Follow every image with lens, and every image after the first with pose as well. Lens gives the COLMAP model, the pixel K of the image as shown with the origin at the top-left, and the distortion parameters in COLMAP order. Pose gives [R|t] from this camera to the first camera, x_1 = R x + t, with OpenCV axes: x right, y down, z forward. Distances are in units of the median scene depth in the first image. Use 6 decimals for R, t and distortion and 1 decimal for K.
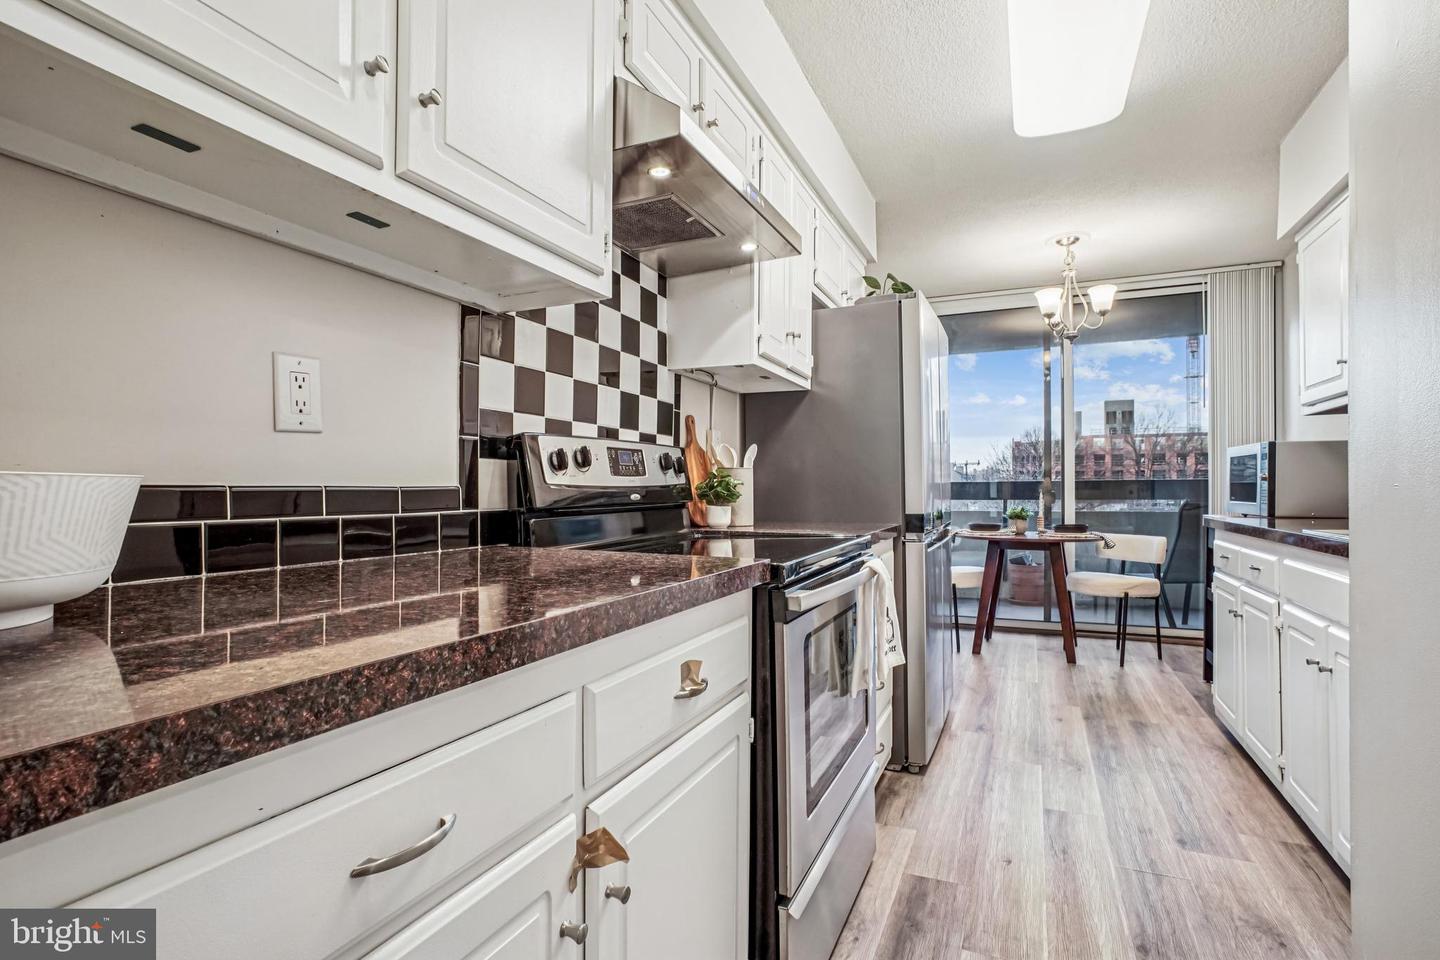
lens RADIAL K [[686.5, 0, 732.5], [0, 686.5, 492.2], [0, 0, 1]] dist [-0.013664, 0.001013]
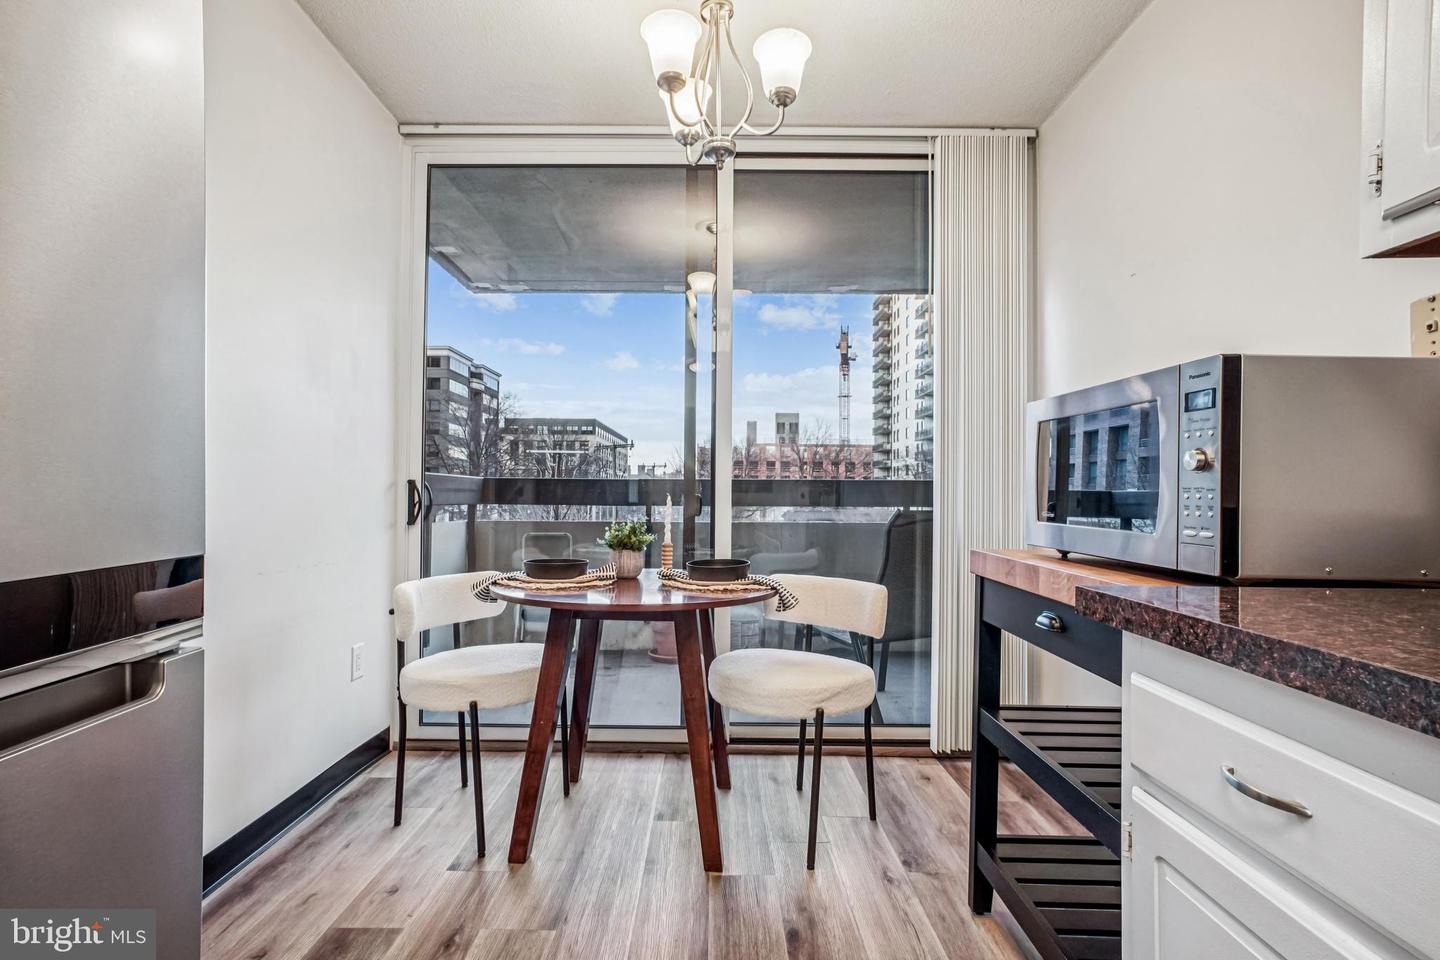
lens RADIAL K [[698.7, 0, 697.0], [0, 698.7, 497.6], [0, 0, 1]] dist [0.002055, 0.000752]
pose [[0.925822, 0.007380, 0.377887, 0.283212], [-0.009691, 0.999944, 0.004214, -0.002108], [-0.377835, -0.007564, 0.925842, 0.527930]]
